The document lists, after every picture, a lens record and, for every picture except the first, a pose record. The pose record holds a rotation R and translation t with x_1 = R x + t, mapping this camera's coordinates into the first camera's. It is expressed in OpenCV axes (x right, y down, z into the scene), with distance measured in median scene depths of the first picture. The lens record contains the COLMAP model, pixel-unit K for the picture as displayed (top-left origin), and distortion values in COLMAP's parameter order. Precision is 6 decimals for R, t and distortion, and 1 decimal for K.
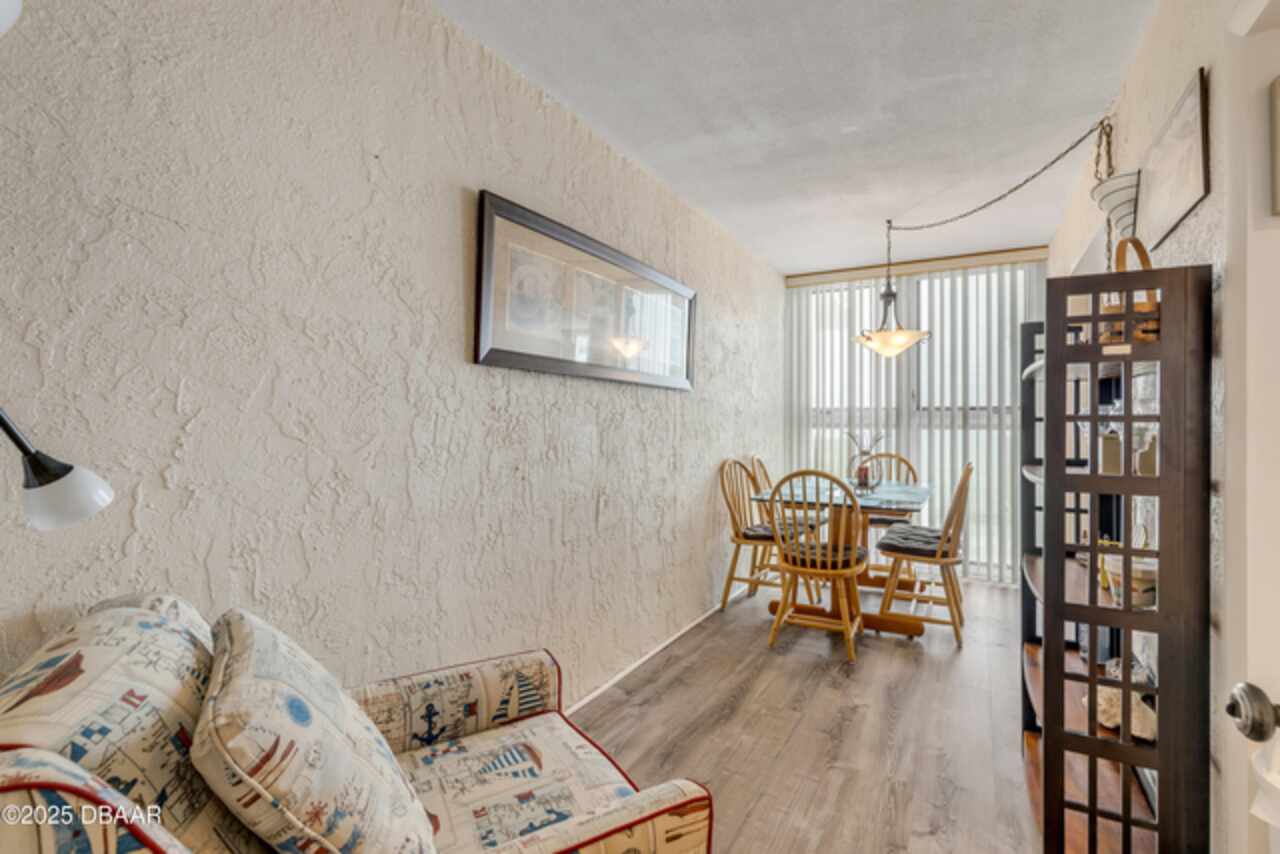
lens RADIAL K [[582.5, 0, 634.6], [0, 582.5, 418.9], [0, 0, 1]] dist [0.002451, 0.000229]
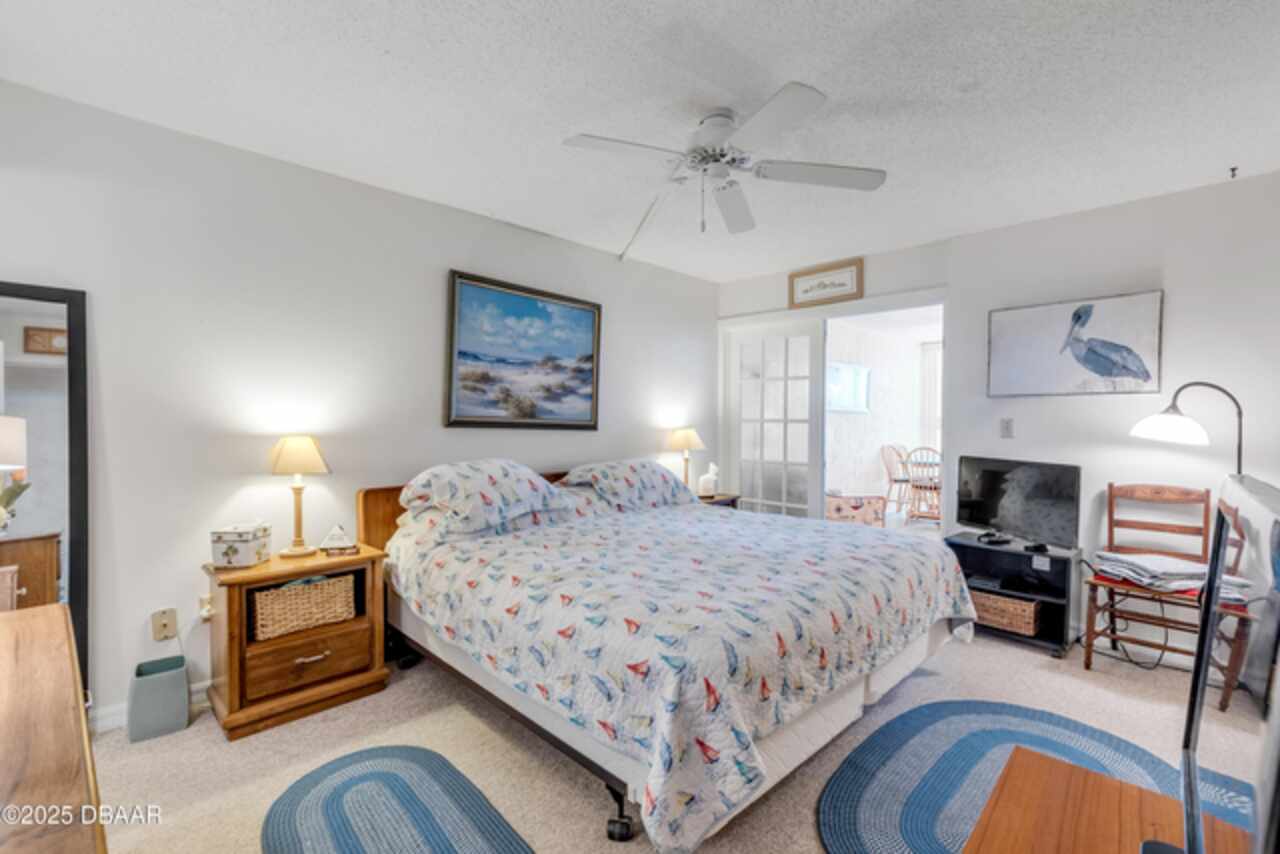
lens RADIAL K [[564.8, 0, 636.7], [0, 564.8, 418.3], [0, 0, 1]] dist [0.002259, 0.000169]
pose [[0.966814, -0.000503, -0.255480, -0.197133], [0.000181, 0.999999, -0.001286, -0.022671], [0.255480, 0.001197, 0.966814, -1.251050]]
